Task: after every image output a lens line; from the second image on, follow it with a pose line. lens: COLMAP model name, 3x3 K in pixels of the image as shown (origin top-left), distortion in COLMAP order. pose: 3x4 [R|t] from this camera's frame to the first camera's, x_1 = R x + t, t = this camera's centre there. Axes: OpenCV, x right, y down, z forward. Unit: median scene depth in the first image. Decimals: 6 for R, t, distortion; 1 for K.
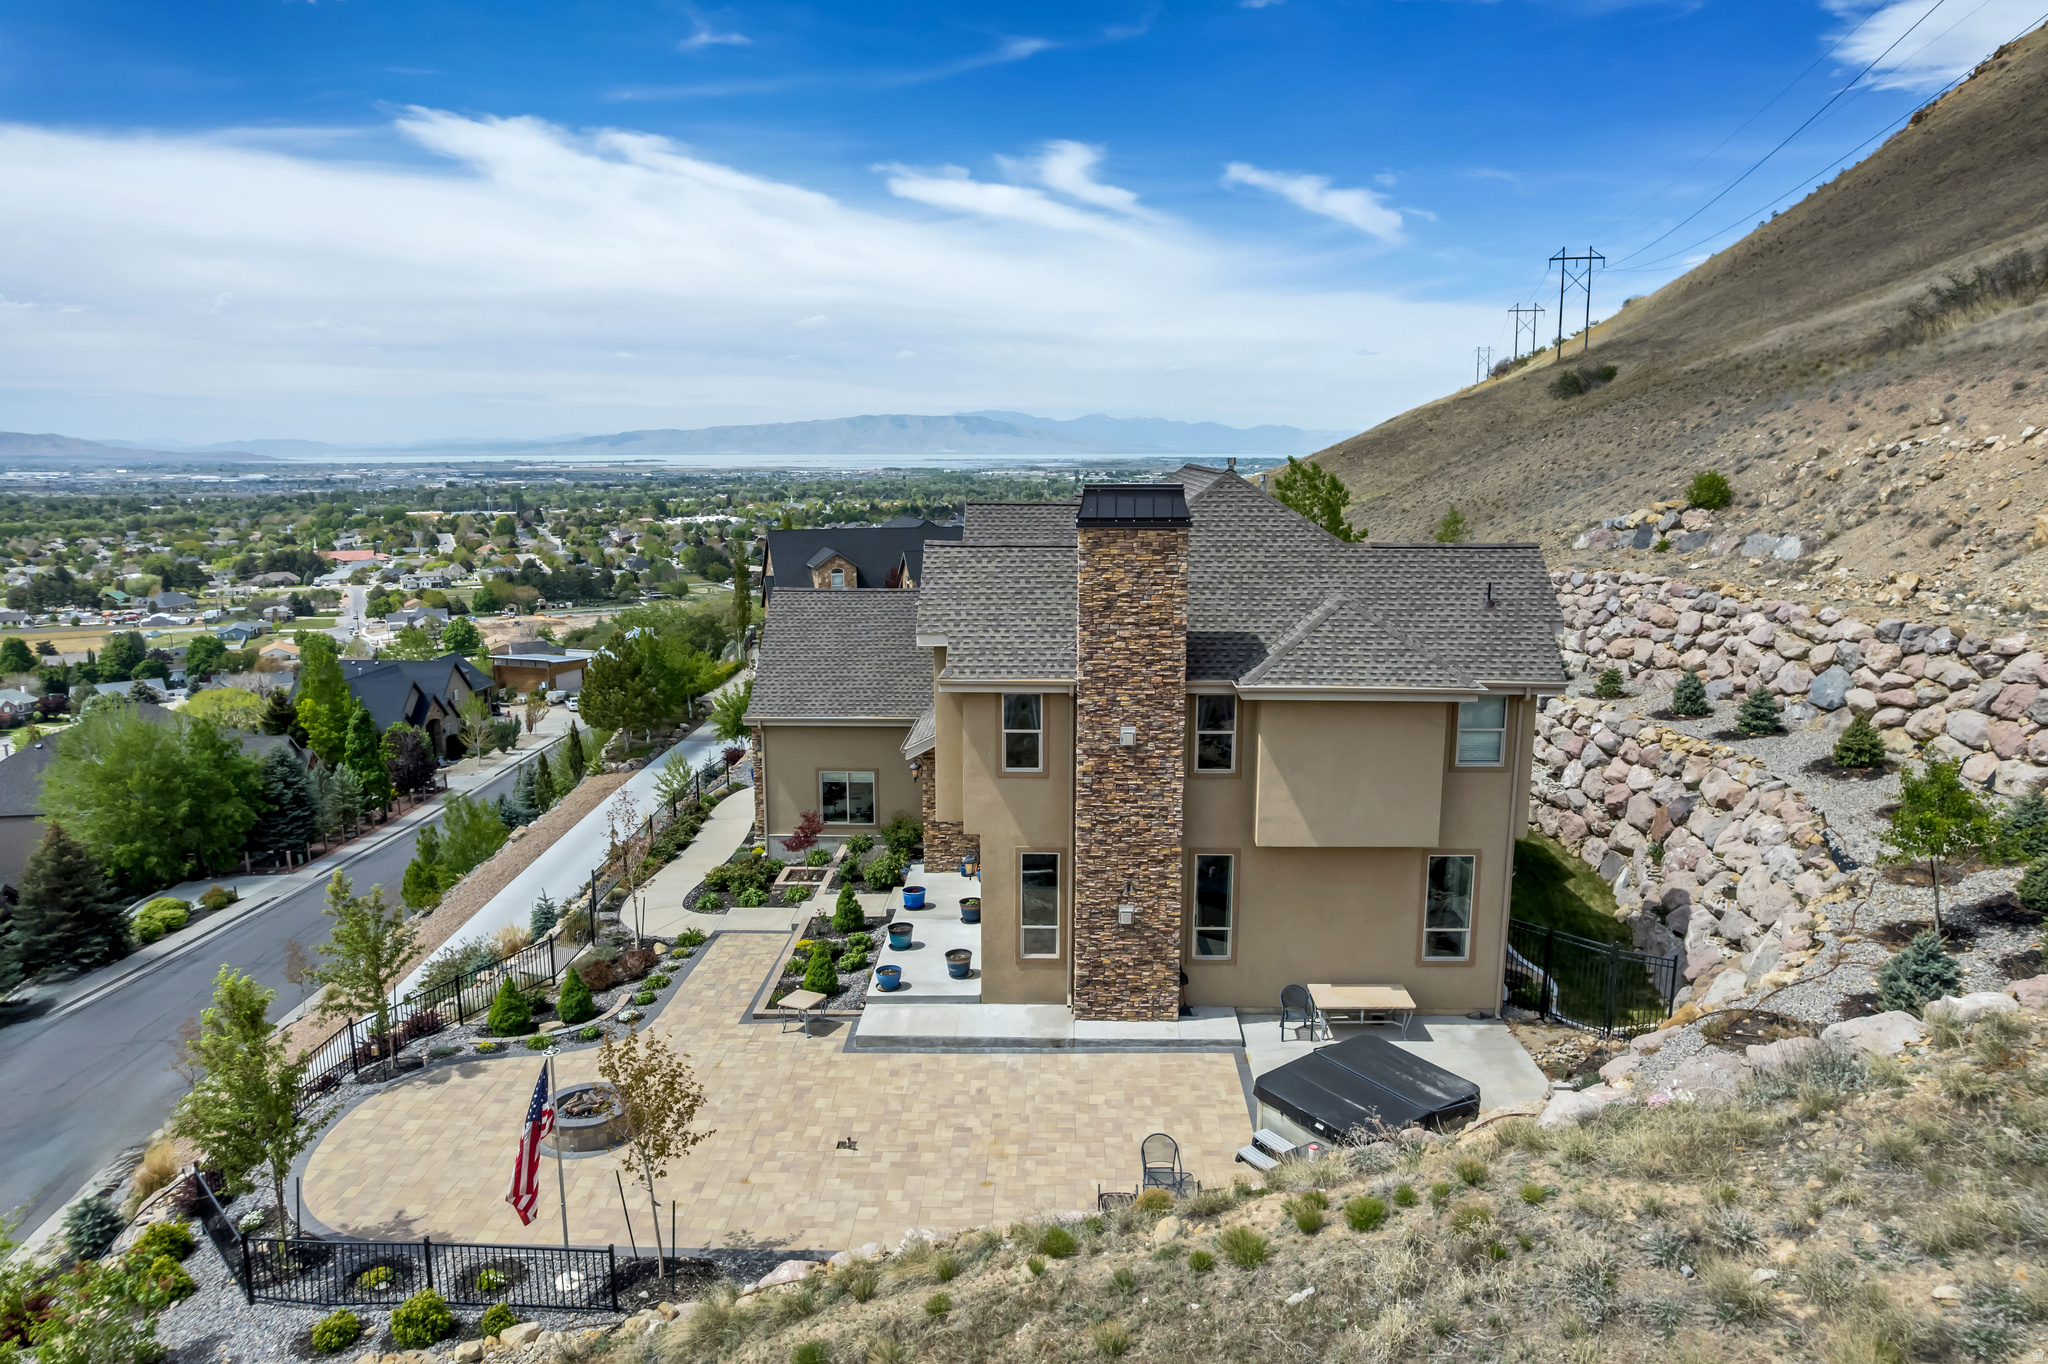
lens RADIAL K [[1318.1, 0, 1032.4], [0, 1318.1, 653.6], [0, 0, 1]] dist [-0.087812, 0.089520]
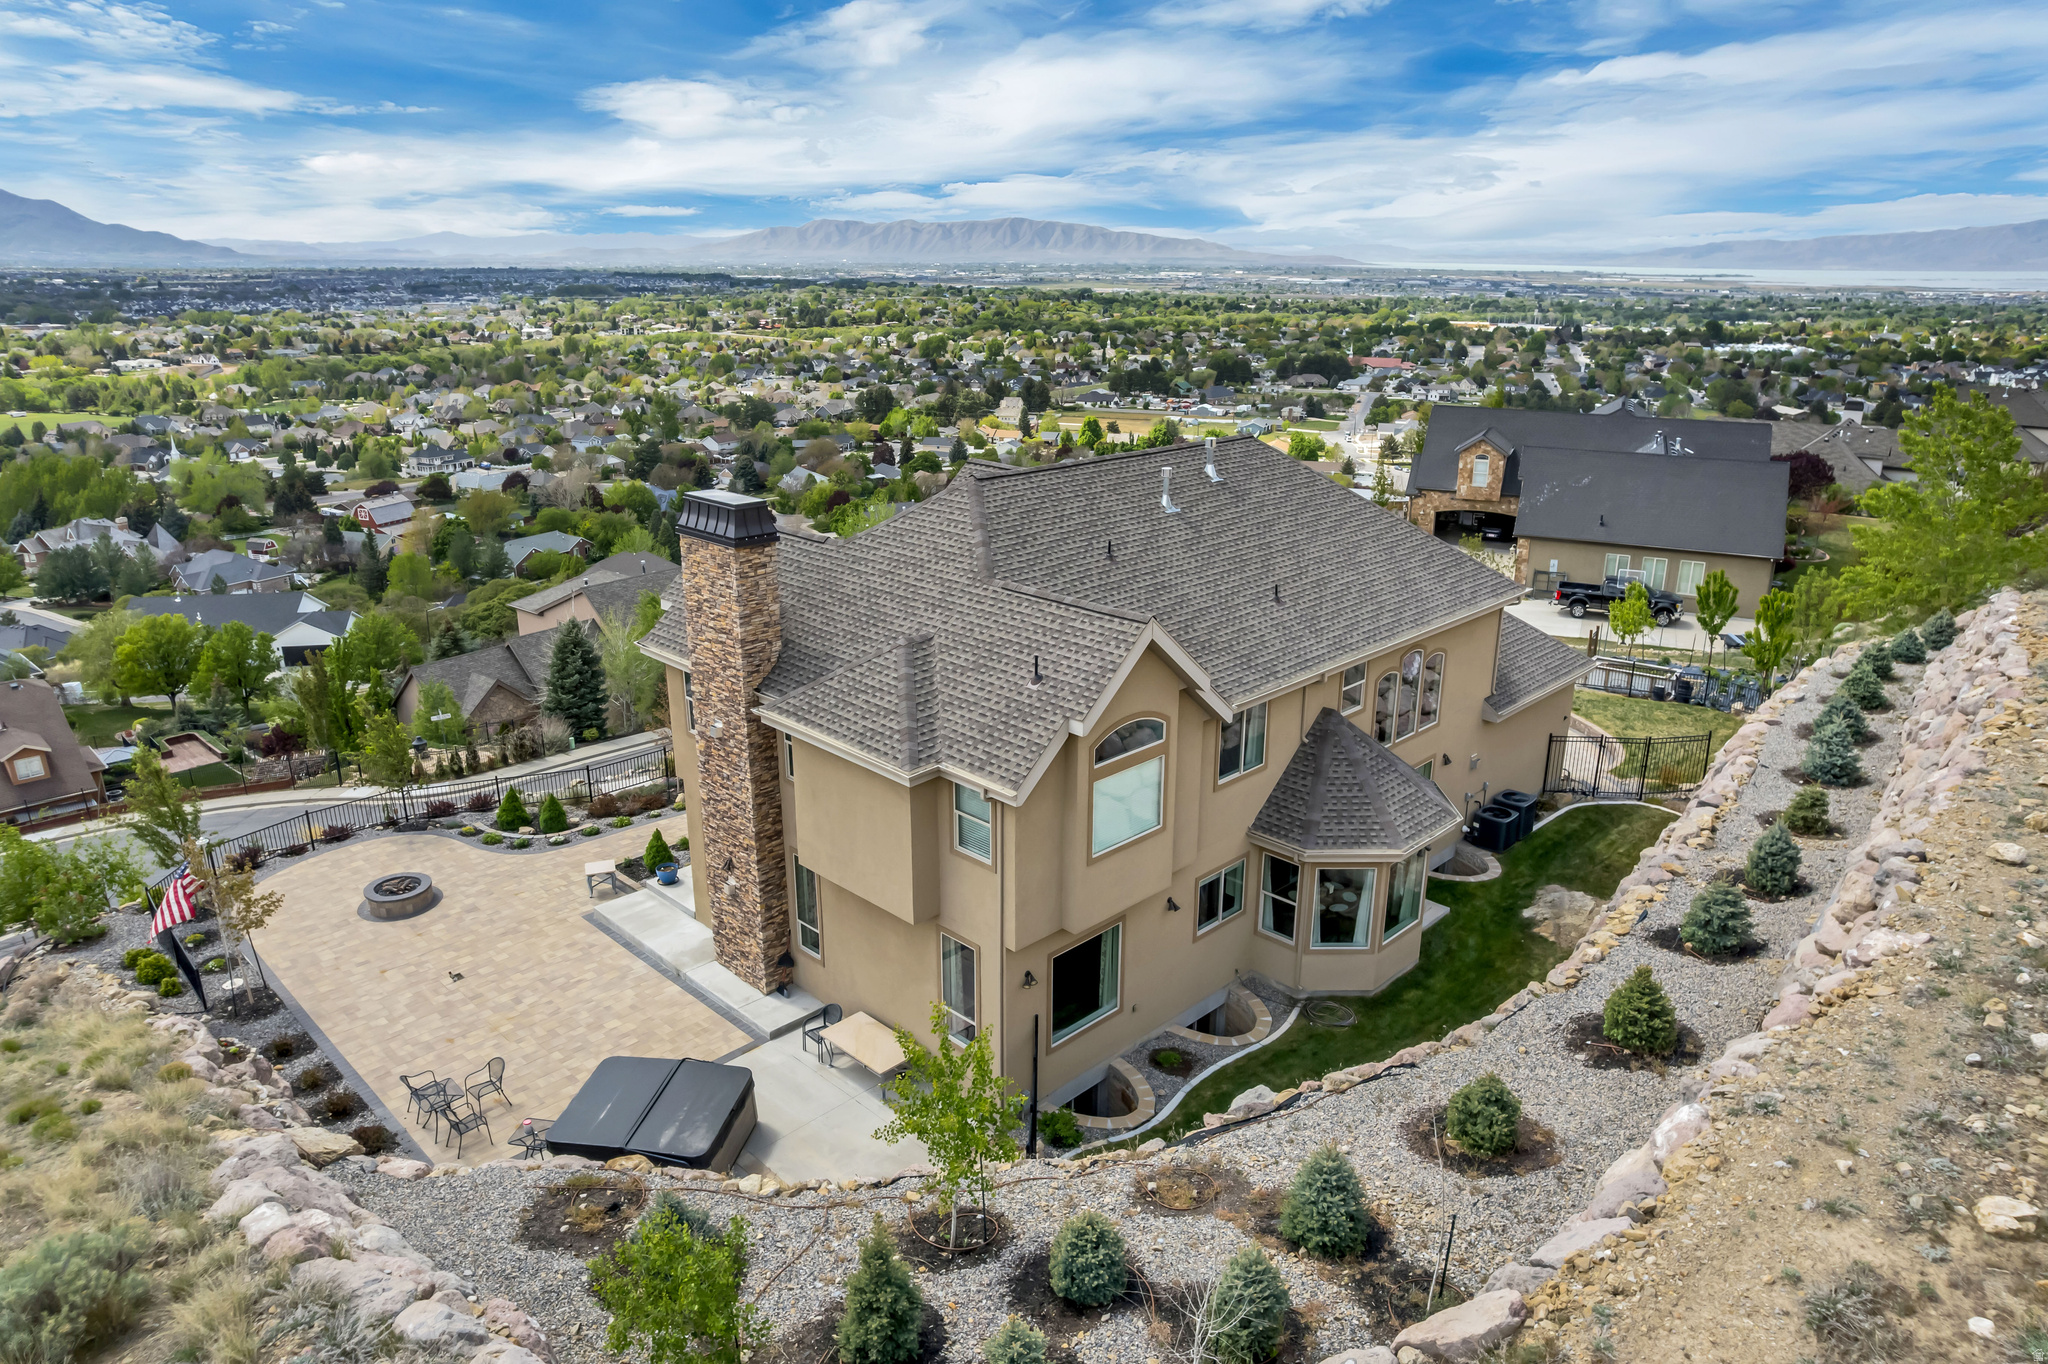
lens RADIAL K [[1316.9, 0, 1034.1], [0, 1316.9, 677.6], [0, 0, 1]] dist [-0.075707, 0.067013]
pose [[0.723407, 0.216110, -0.655728, 0.757280], [-0.110590, 0.973756, 0.198920, -0.174751], [0.681507, -0.071383, 0.728321, 0.315931]]
